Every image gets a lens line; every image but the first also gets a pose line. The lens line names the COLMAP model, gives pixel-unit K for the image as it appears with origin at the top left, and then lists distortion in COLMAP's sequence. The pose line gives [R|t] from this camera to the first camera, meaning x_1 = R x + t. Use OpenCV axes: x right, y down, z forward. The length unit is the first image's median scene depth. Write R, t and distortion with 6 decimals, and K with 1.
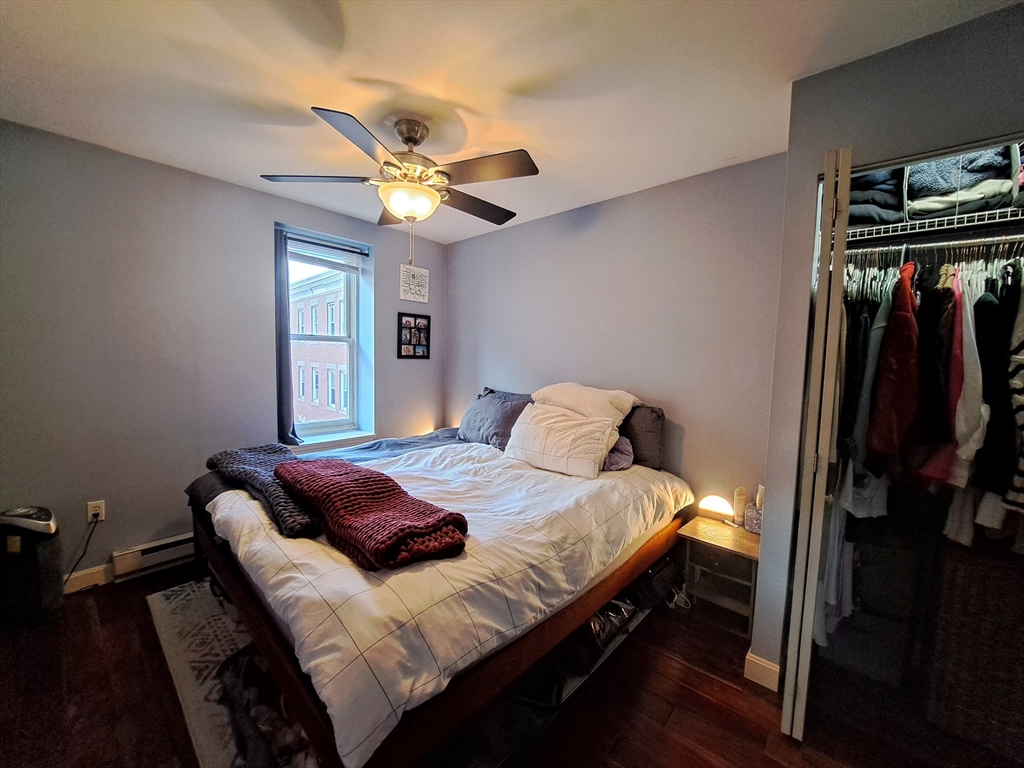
lens RADIAL K [[407.4, 0, 511.2], [0, 407.4, 387.0], [0, 0, 1]] dist [-0.020865, 0.000280]
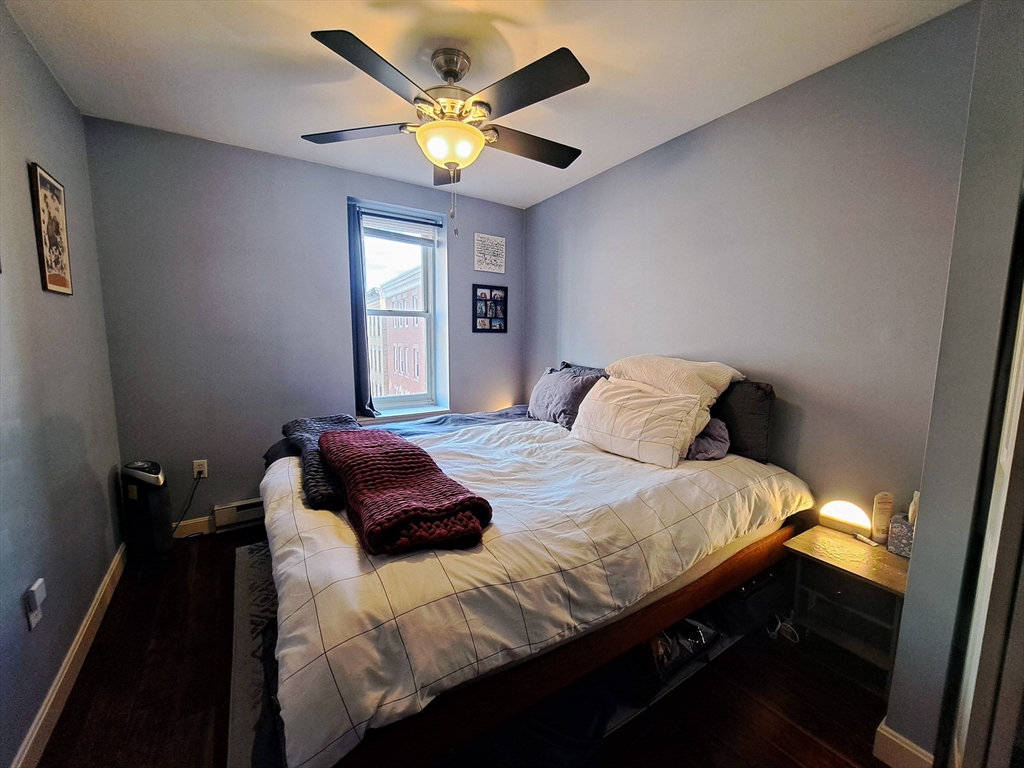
lens RADIAL K [[407.4, 0, 511.2], [0, 407.4, 387.0], [0, 0, 1]] dist [-0.020865, 0.000280]
pose [[0.965882, 0.013977, -0.258607, 0.108923], [-0.002767, 0.999043, 0.043662, 0.030383], [0.258970, -0.041456, 0.964995, 0.148532]]
